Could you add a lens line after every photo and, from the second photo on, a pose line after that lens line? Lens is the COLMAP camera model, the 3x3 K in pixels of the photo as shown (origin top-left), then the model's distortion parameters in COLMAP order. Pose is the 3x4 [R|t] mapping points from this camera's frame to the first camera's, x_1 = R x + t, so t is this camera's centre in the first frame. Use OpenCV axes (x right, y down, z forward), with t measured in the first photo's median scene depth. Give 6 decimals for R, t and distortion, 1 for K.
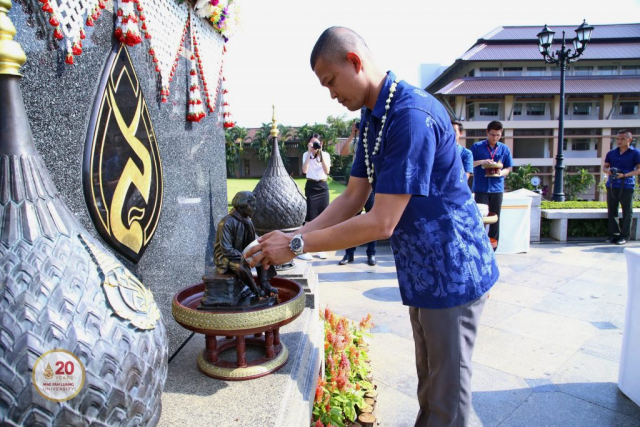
lens RADIAL K [[513.0, 0, 320.0], [0, 513.0, 213.5], [0, 0, 1]] dist [-0.143491, 0.133533]
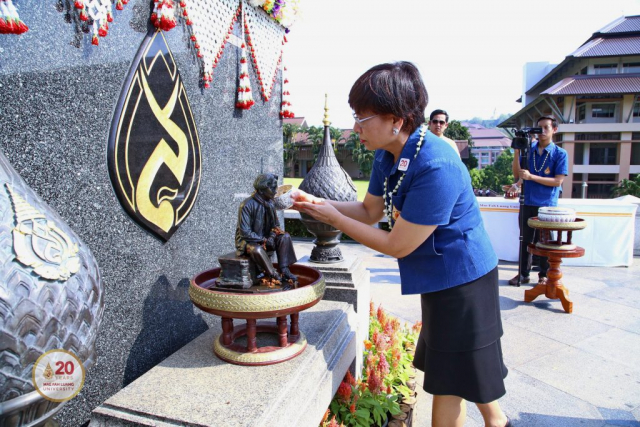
lens RADIAL K [[513.0, 0, 320.0], [0, 513.0, 213.5], [0, 0, 1]] dist [-0.143491, 0.133533]
pose [[0.972870, 0.040279, -0.227819, 0.167720], [-0.044026, 0.998966, -0.011384, 0.037307], [0.227125, 0.021105, 0.973637, 0.065542]]
